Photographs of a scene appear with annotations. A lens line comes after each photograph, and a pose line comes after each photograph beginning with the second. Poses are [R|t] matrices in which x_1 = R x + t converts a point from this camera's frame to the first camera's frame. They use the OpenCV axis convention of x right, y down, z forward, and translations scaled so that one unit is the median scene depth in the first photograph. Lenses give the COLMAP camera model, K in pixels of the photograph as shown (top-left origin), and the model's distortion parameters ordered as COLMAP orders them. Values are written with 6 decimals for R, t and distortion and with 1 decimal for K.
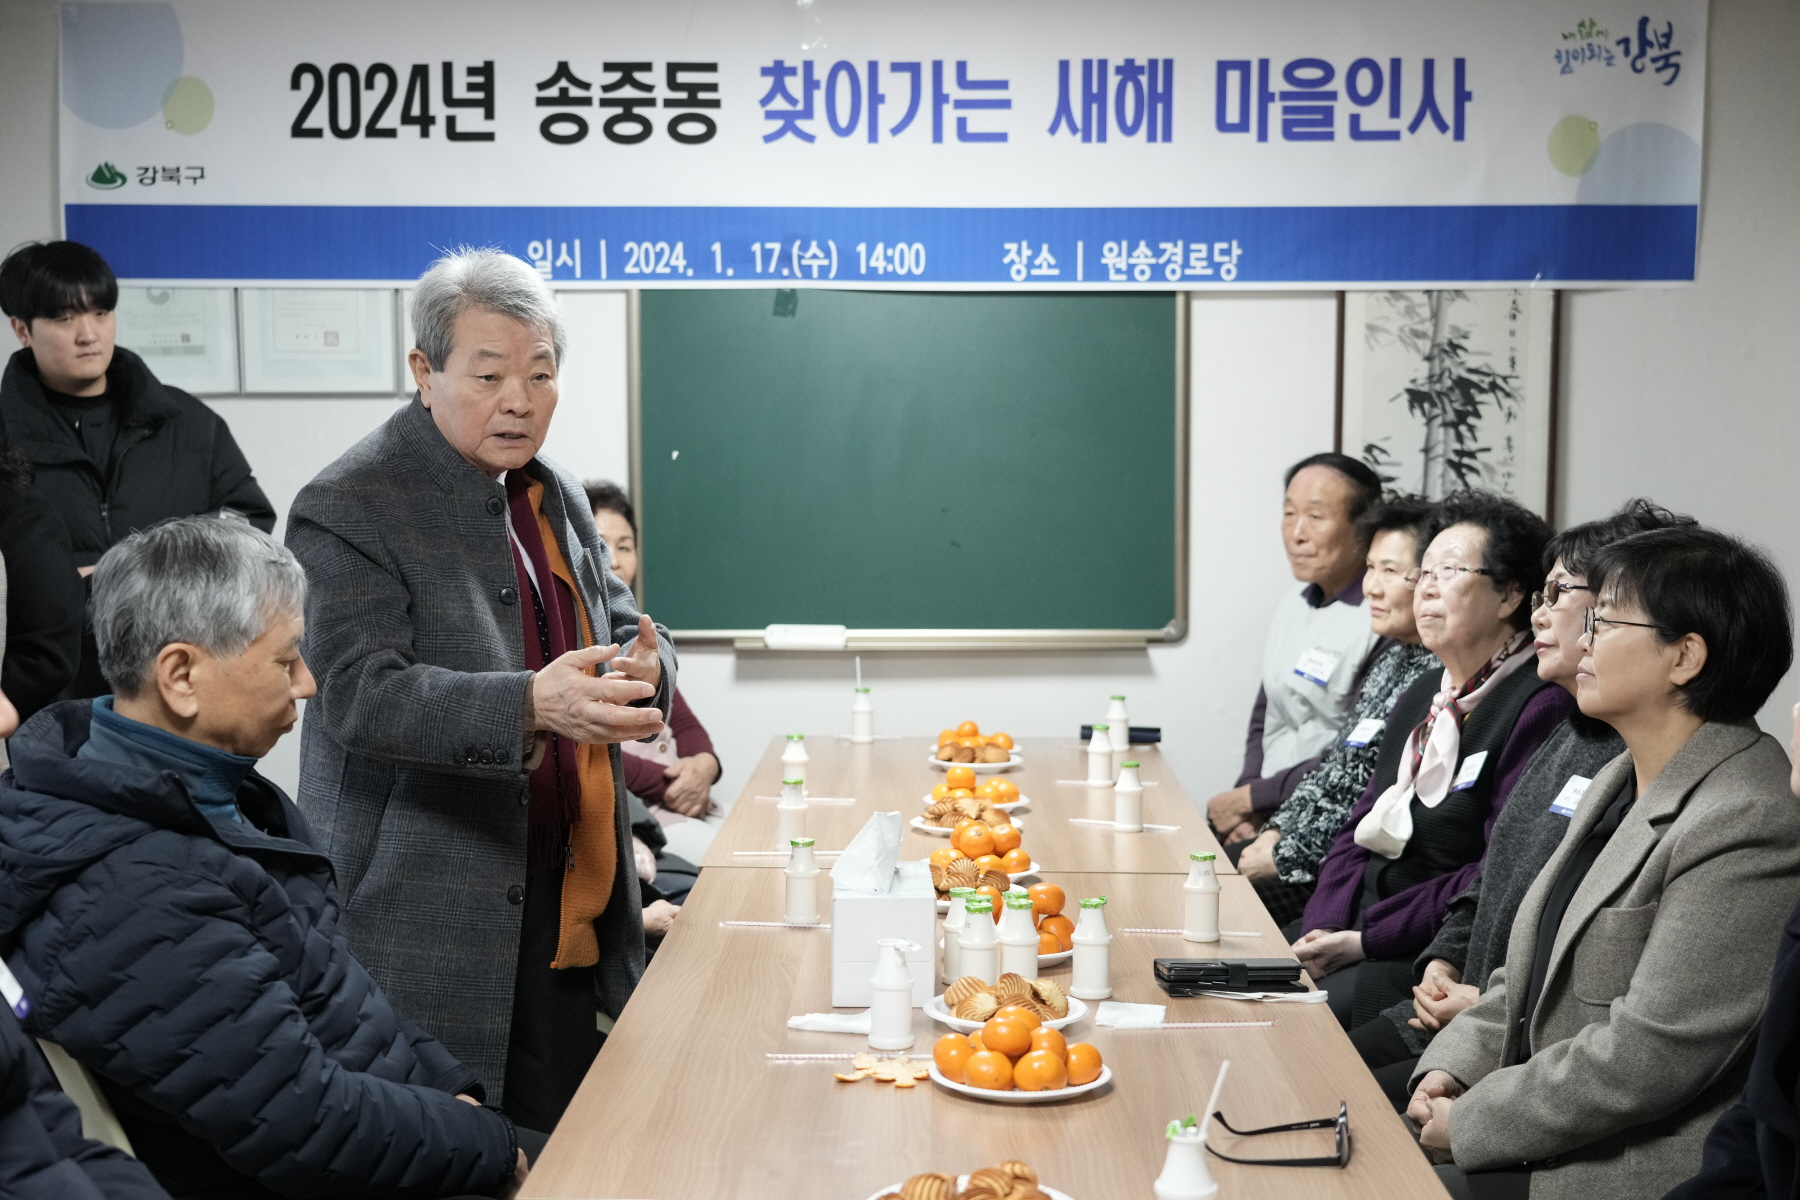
lens RADIAL K [[2474.1, 0, 995.6], [0, 2474.1, 636.3], [0, 0, 1]] dist [-0.003776, 0.000000]
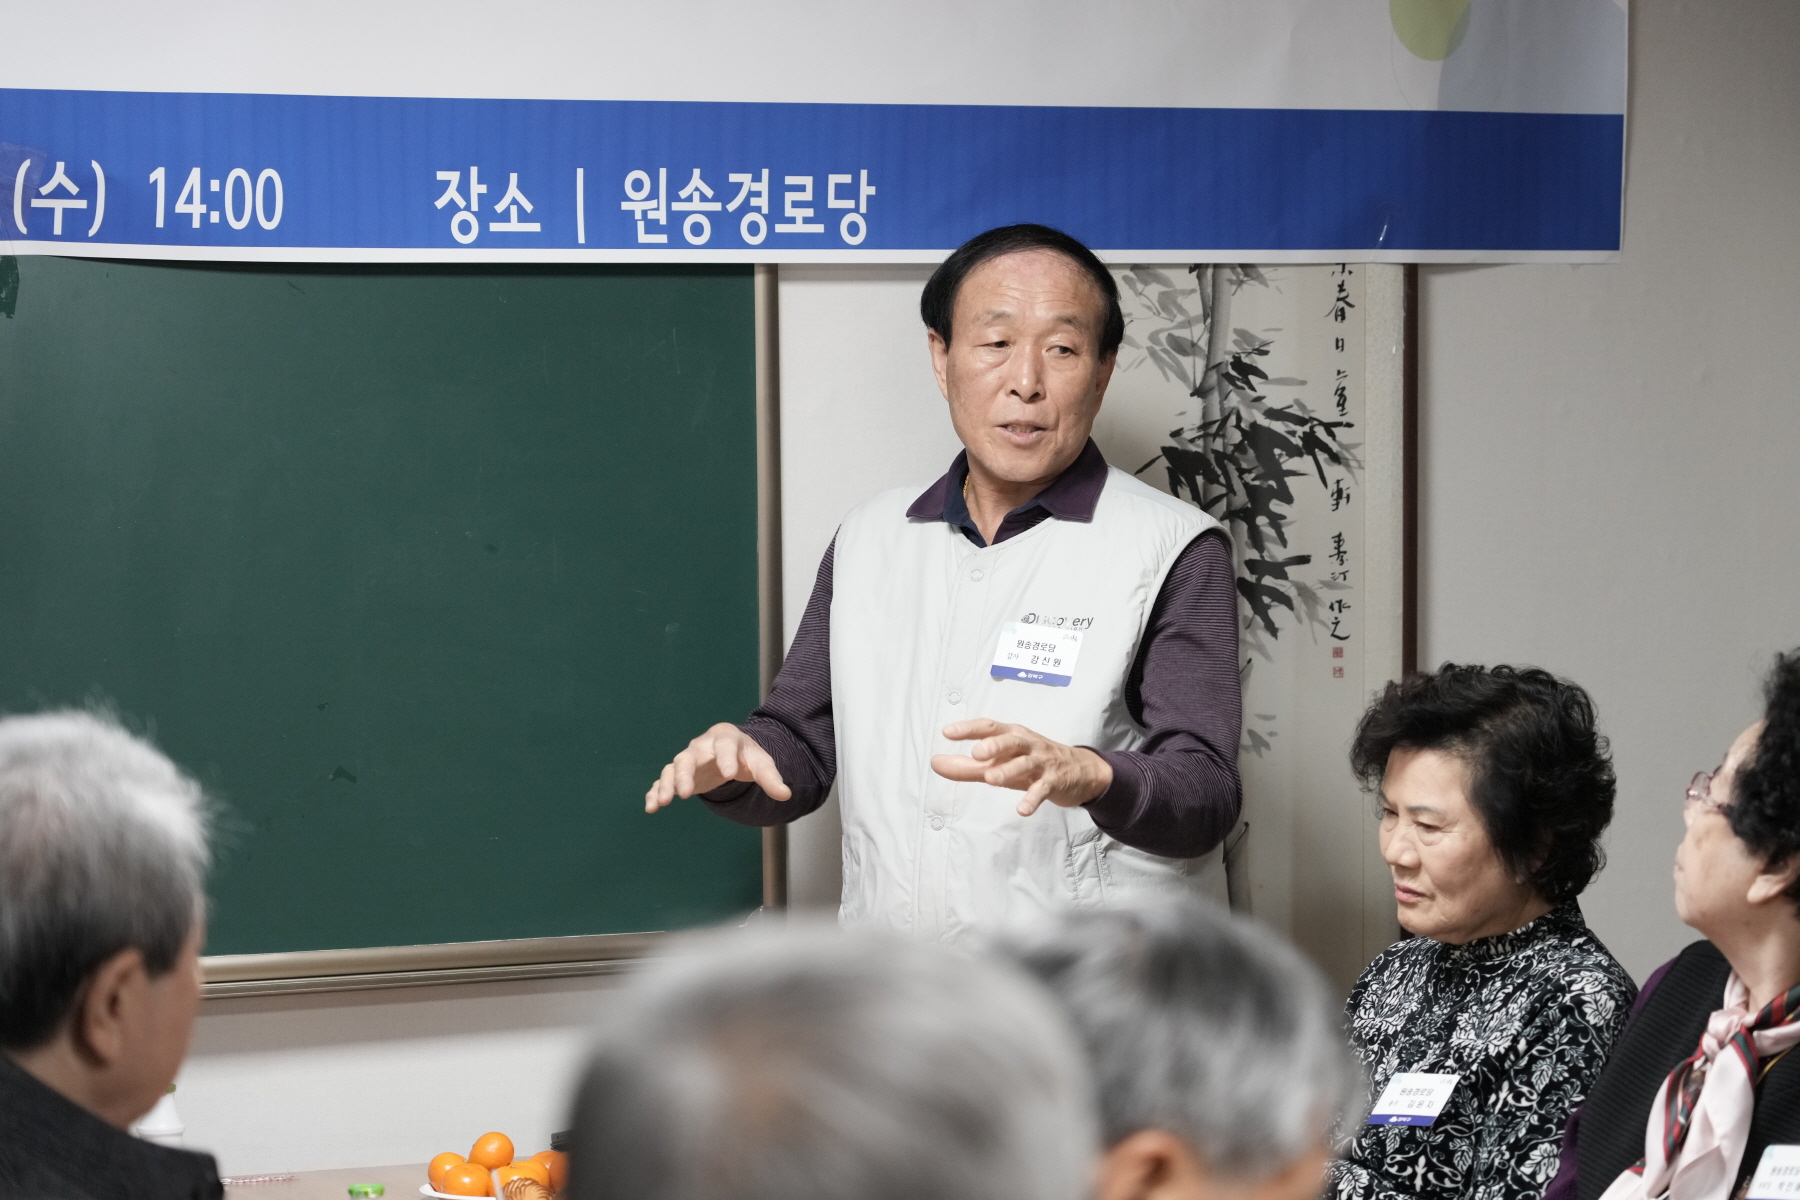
lens RADIAL K [[4842.4, 0, 901.4], [0, 4842.4, 596.4], [0, 0, 1]] dist [-0.037452, 0.000000]
pose [[0.915286, -0.024778, 0.402041, -0.306662], [0.045242, 0.998114, -0.041484, -0.027627], [-0.400255, 0.056159, 0.914681, 0.070059]]
